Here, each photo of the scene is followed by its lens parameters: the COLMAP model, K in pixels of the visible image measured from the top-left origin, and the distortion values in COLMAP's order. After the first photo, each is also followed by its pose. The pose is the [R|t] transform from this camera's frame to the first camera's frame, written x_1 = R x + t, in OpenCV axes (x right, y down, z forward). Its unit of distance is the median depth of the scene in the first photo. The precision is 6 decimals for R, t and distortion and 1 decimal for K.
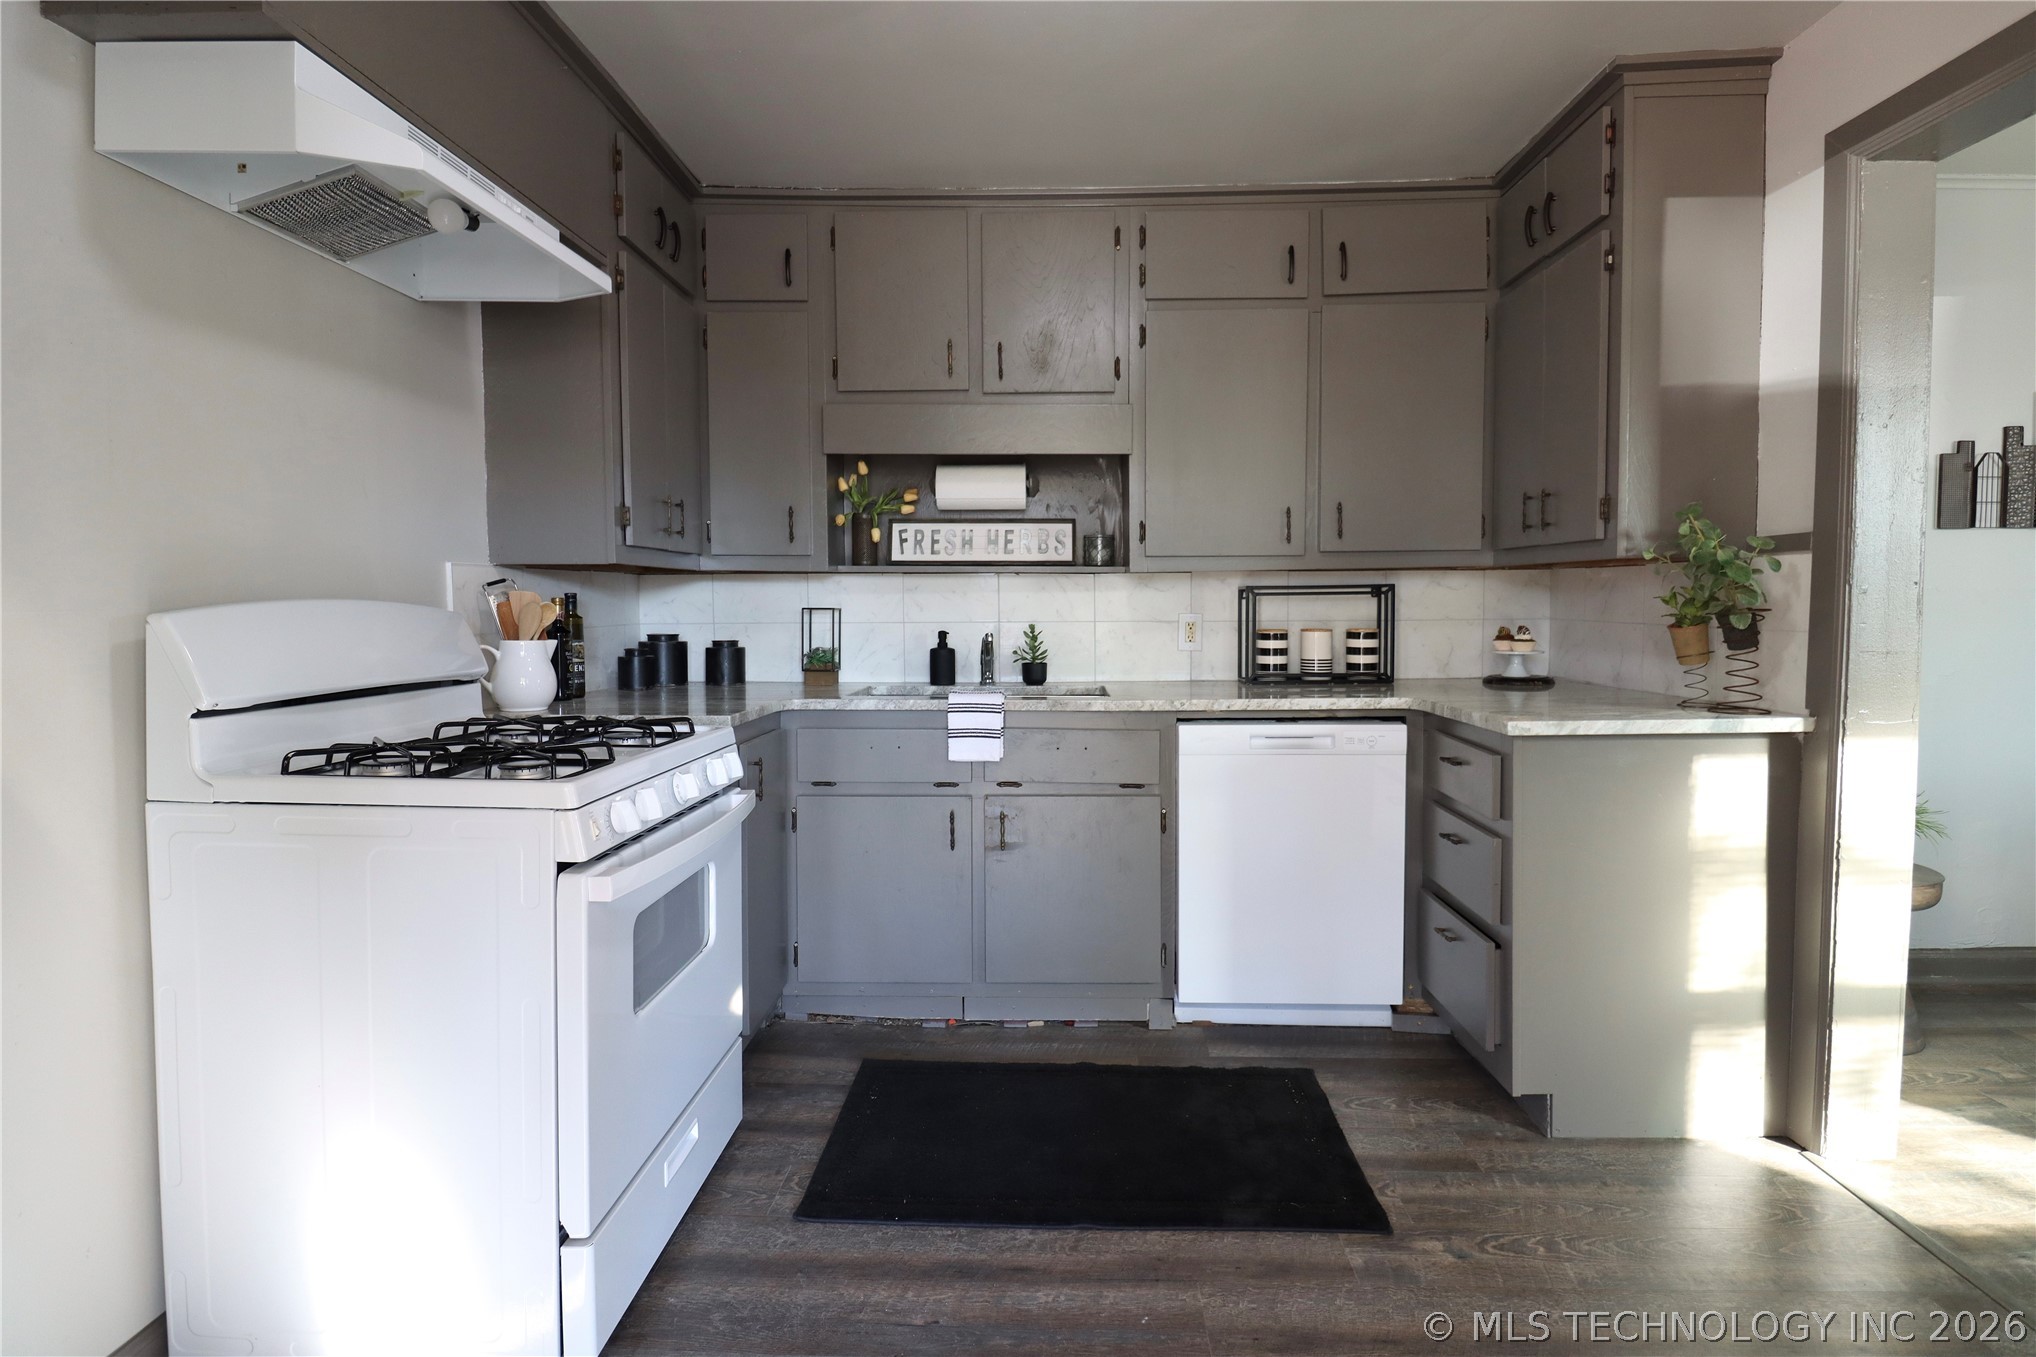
lens RADIAL K [[1026.0, 0, 1027.4], [0, 1026.0, 635.7], [0, 0, 1]] dist [-0.000604, -0.001201]
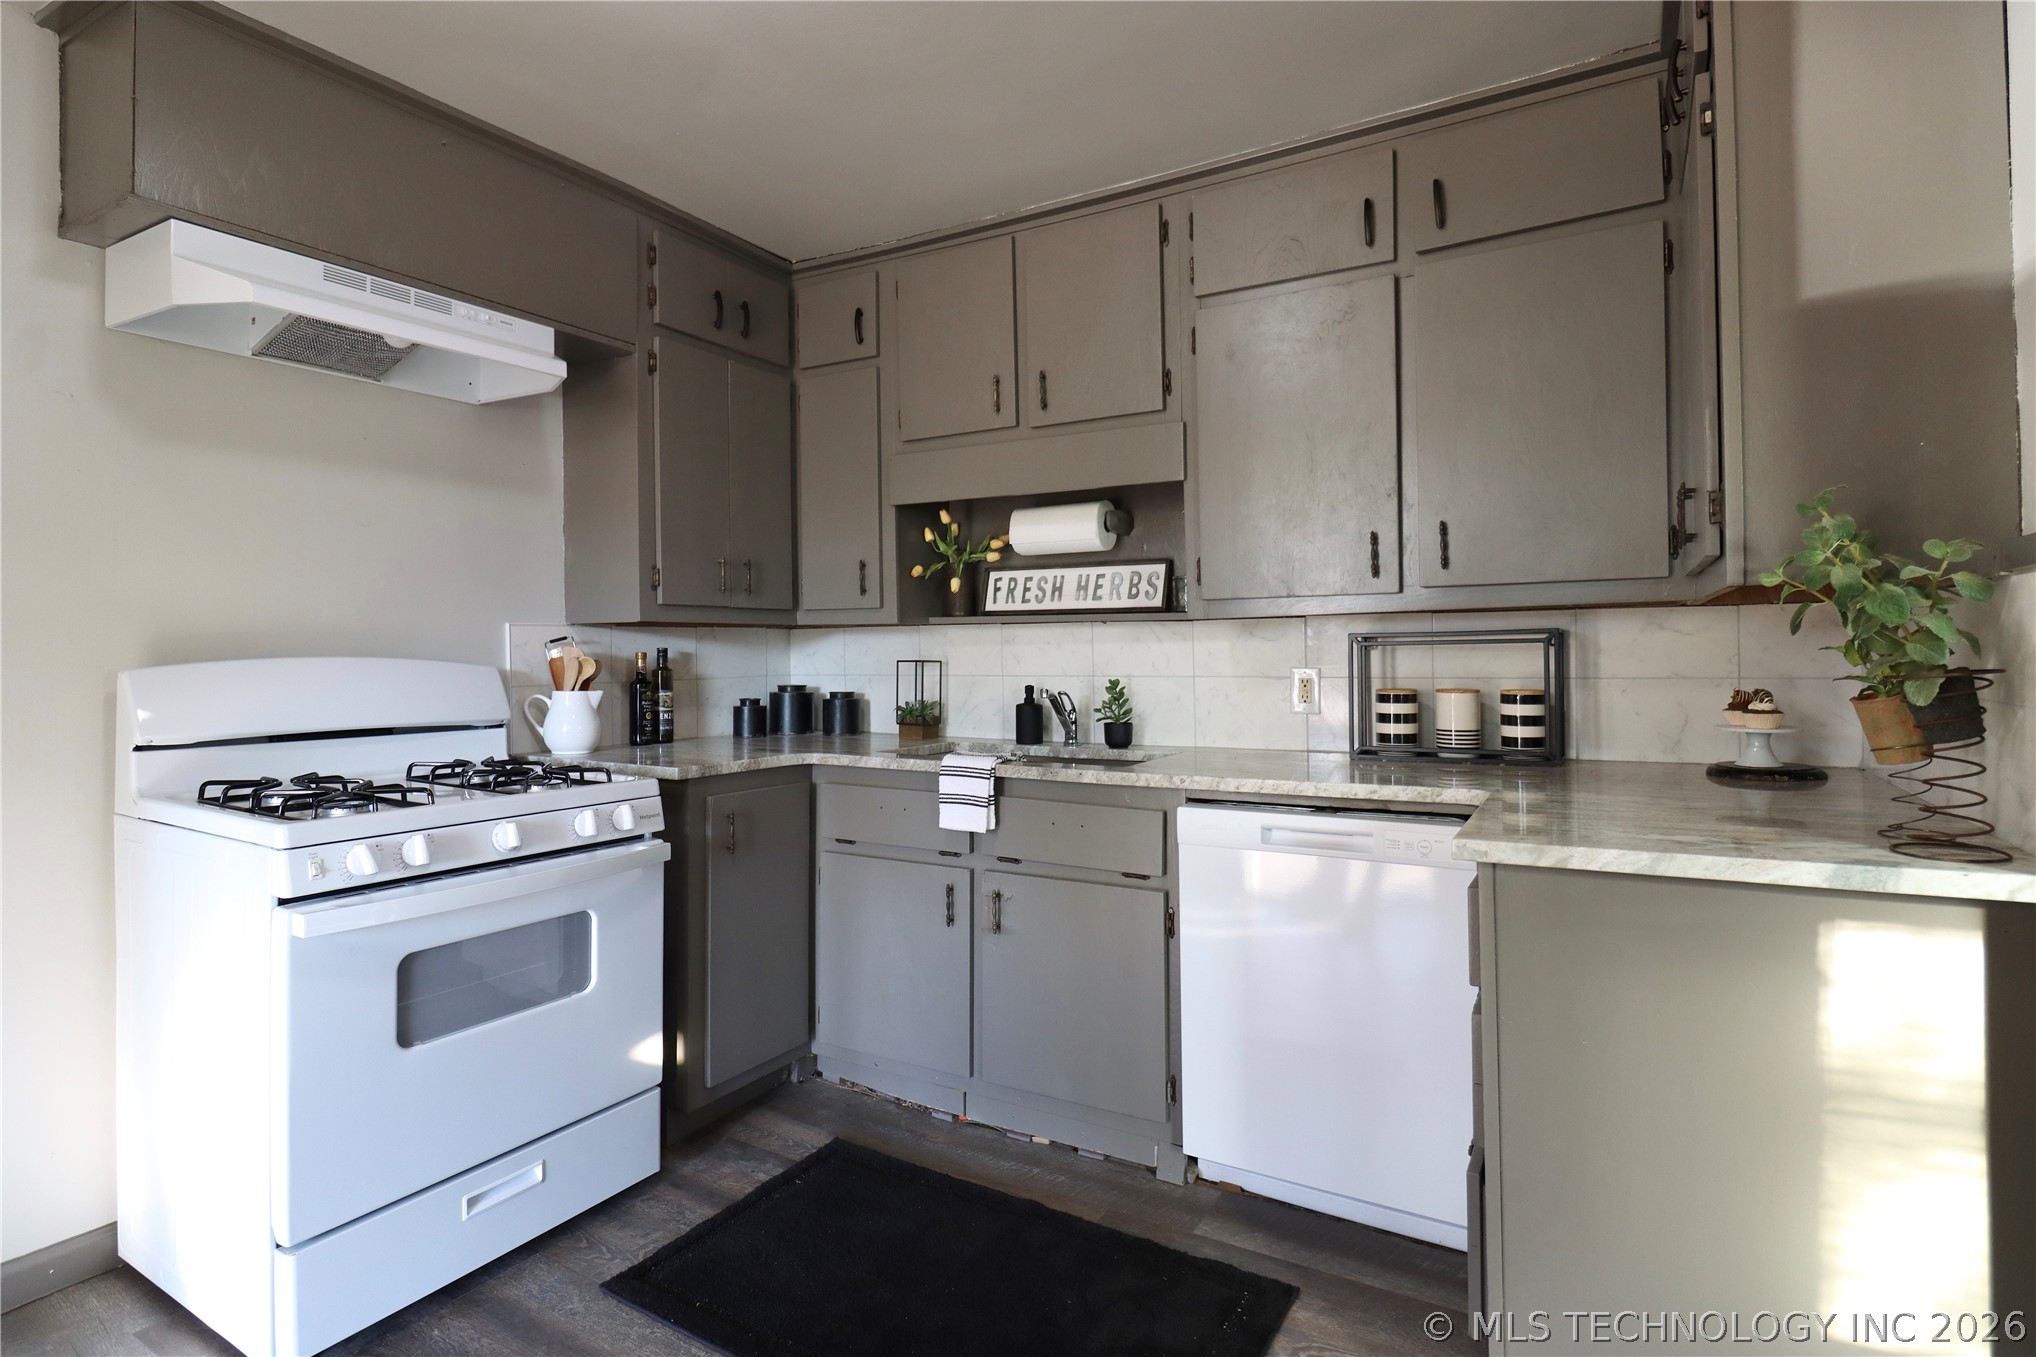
lens RADIAL K [[1026.0, 0, 1027.4], [0, 1026.0, 635.7], [0, 0, 1]] dist [-0.000604, -0.001201]
pose [[0.876903, -0.010563, -0.480551, 0.392134], [-0.011154, 0.999042, -0.042315, -0.011187], [0.480538, 0.042466, 0.875945, 0.200340]]
